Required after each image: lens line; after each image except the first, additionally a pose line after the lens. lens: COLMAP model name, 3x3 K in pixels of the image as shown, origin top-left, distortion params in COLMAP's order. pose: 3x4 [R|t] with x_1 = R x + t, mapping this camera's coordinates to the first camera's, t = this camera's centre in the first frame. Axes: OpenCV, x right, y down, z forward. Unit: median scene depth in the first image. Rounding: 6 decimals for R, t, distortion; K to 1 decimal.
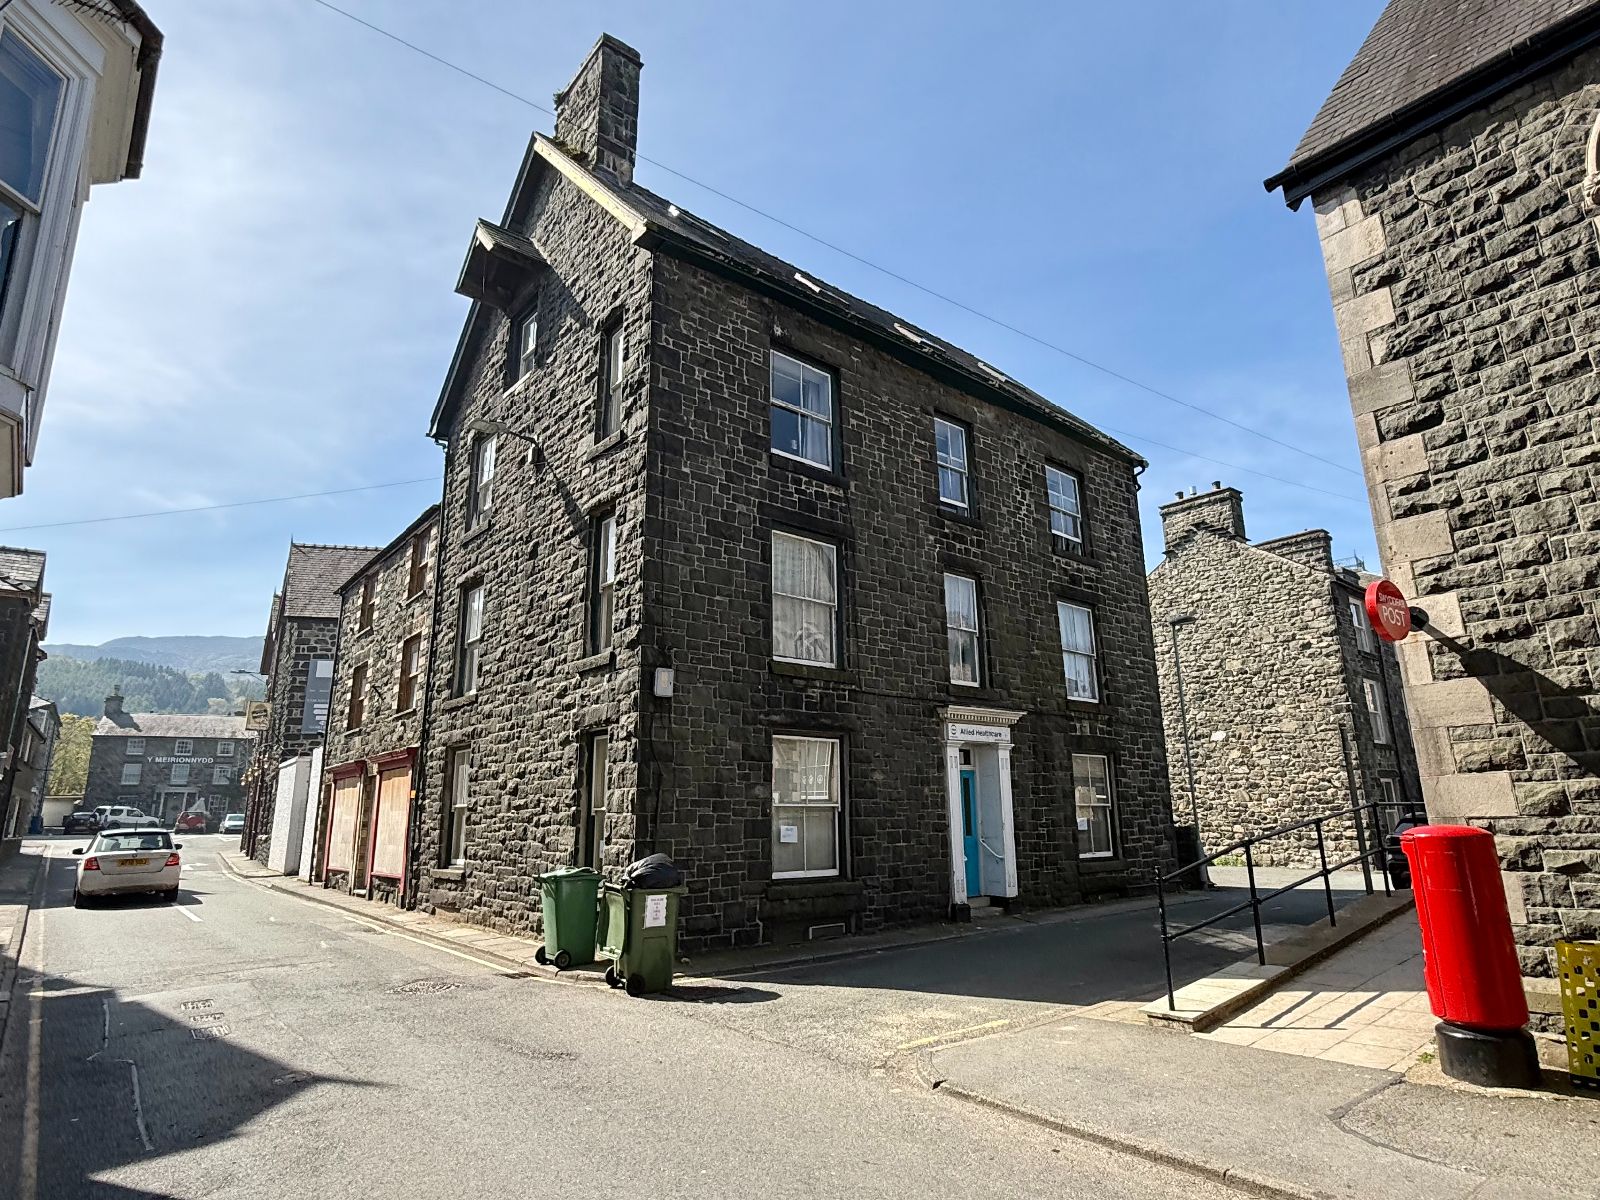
lens RADIAL K [[895.3, 0, 808.8], [0, 895.3, 586.9], [0, 0, 1]] dist [0.001003, -0.001026]
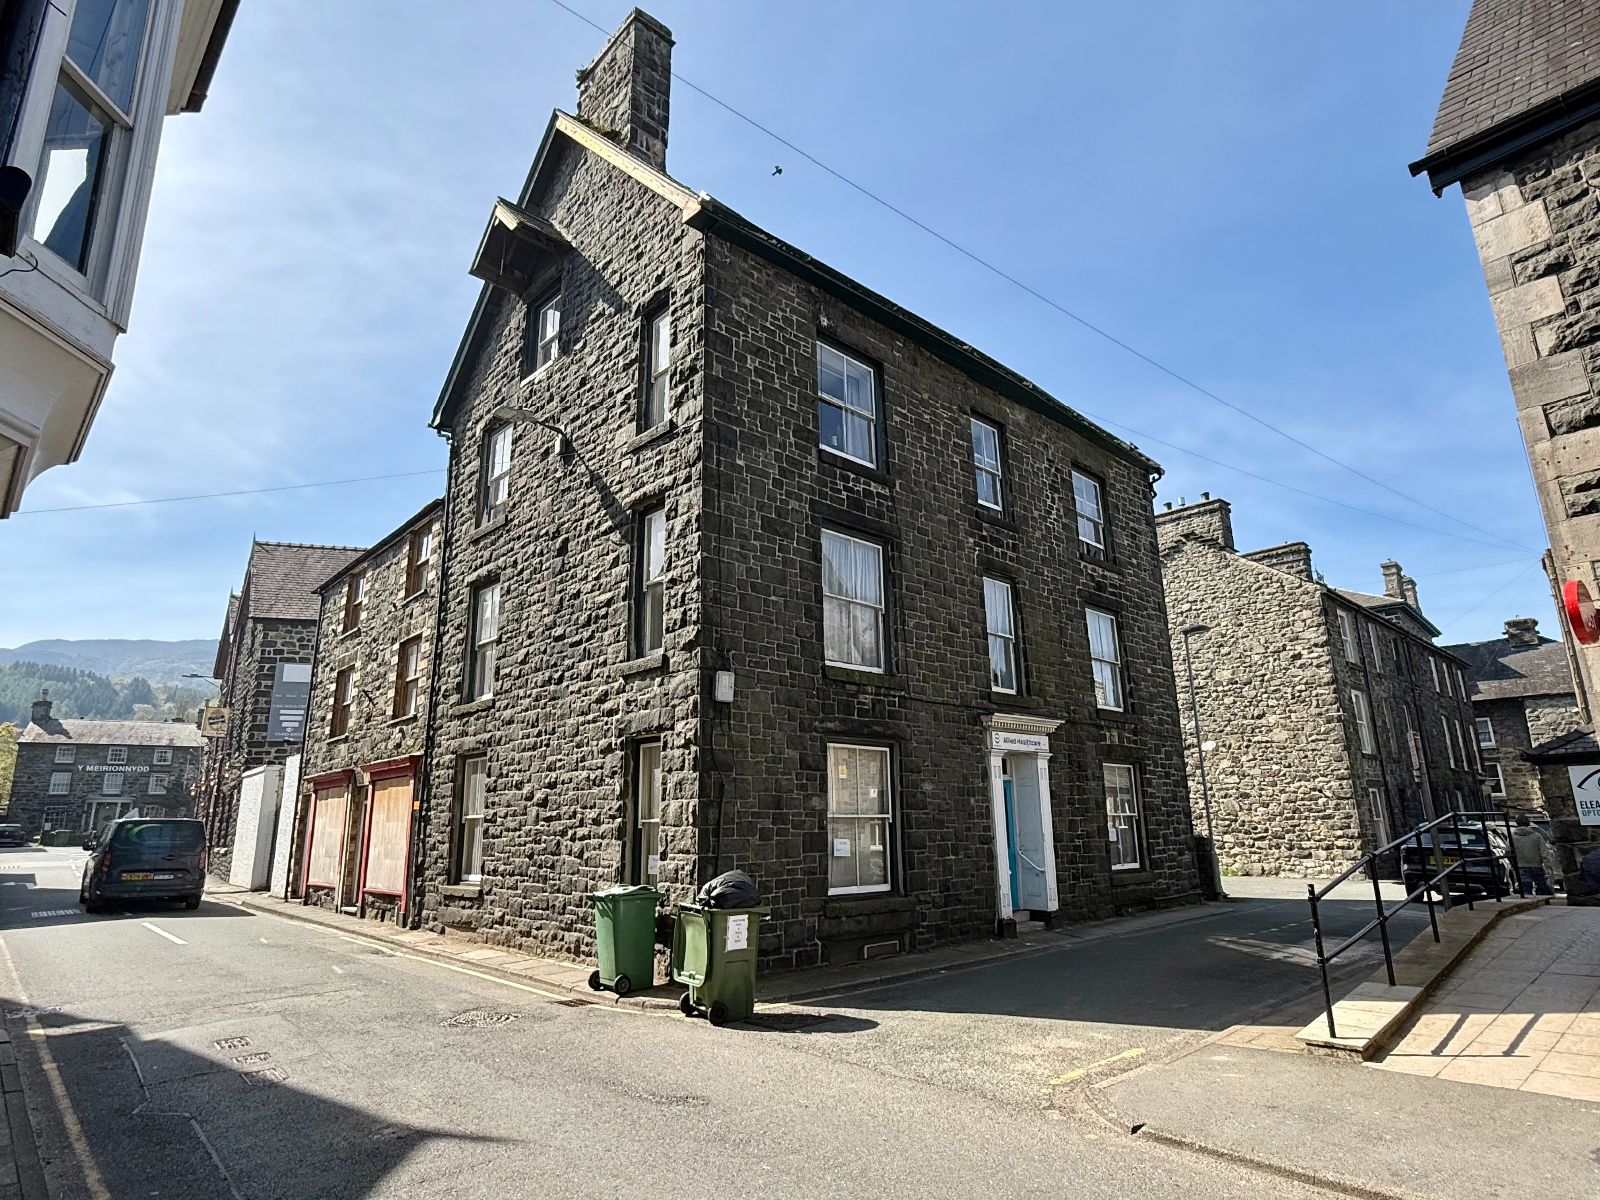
lens RADIAL K [[895.3, 0, 810.0], [0, 895.3, 589.8], [0, 0, 1]] dist [0.001003, -0.001026]
pose [[0.998498, 0.011761, 0.053519, -0.096617], [-0.011398, 0.999910, -0.007083, 0.008333], [-0.053598, 0.006462, 0.998542, 0.044171]]
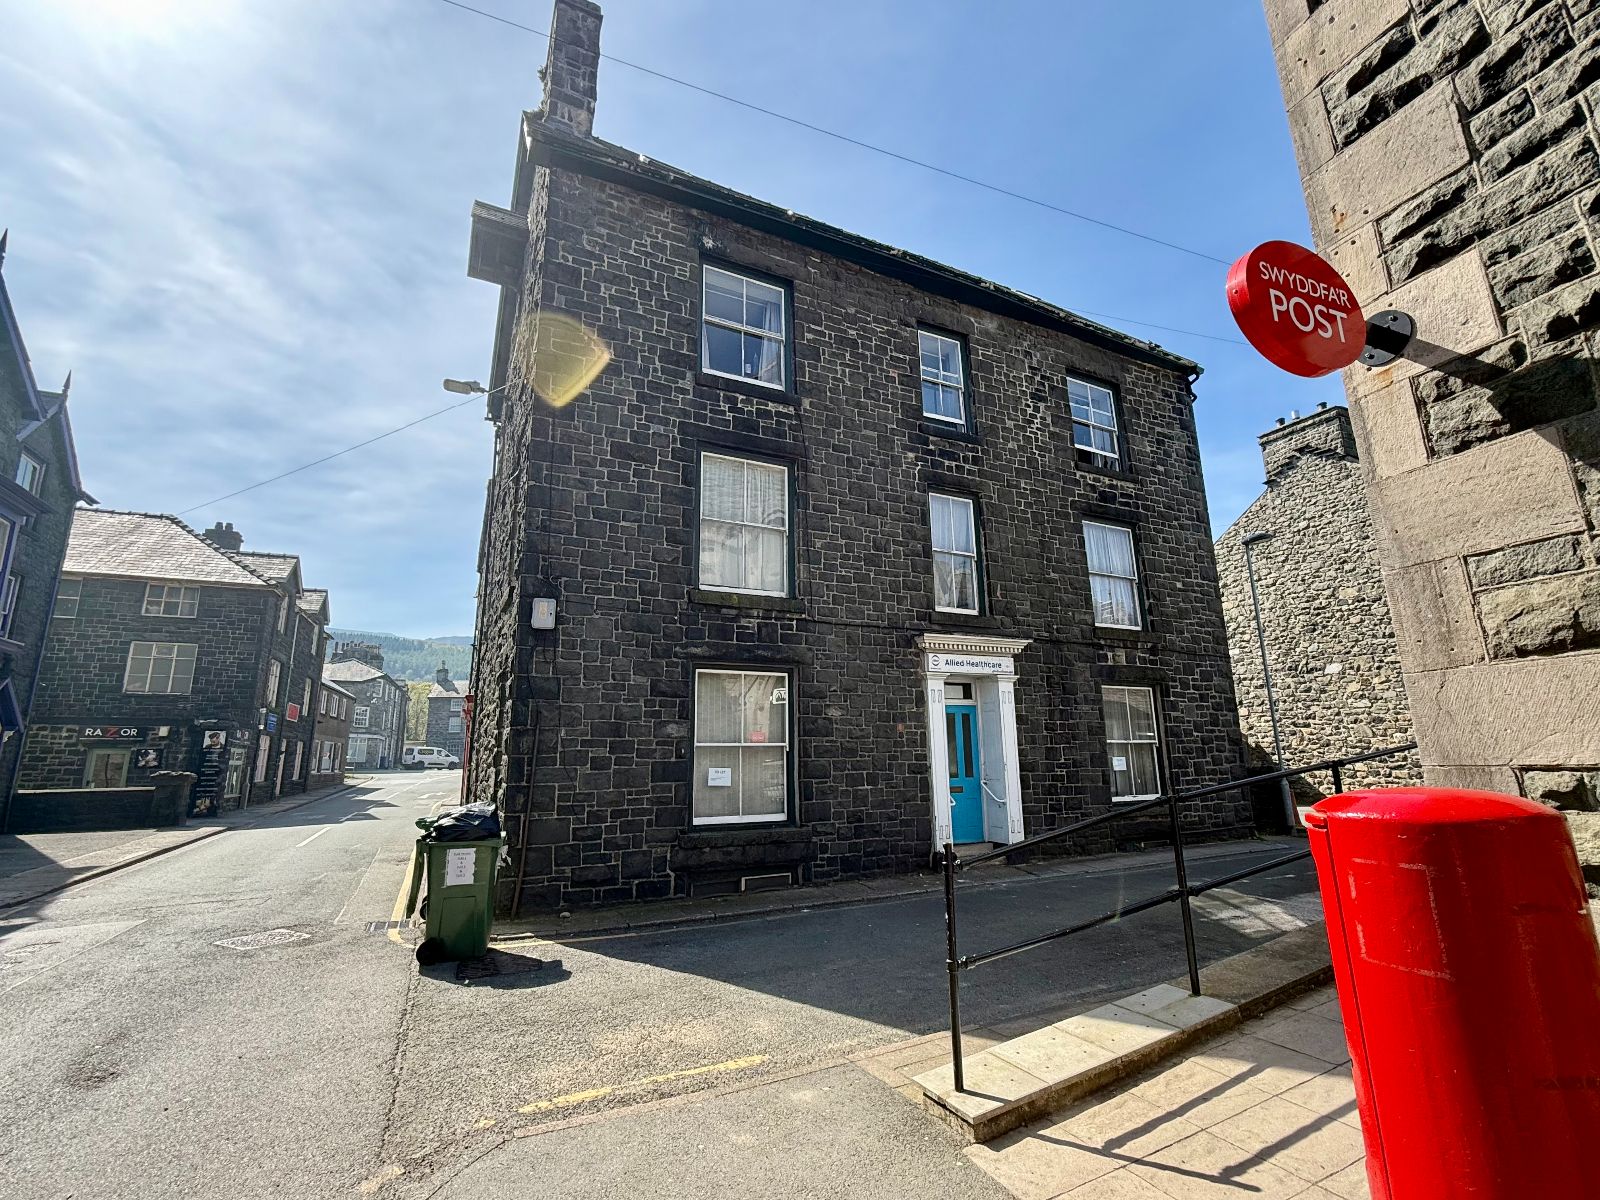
lens RADIAL K [[733.3, 0, 799.8], [0, 733.3, 587.3], [0, 0, 1]] dist [0.003888, -0.001524]
pose [[0.970089, -0.057095, -0.235939, 0.214412], [0.063617, 0.997772, 0.020117, 0.063533], [0.234264, -0.034525, 0.971560, 0.255879]]
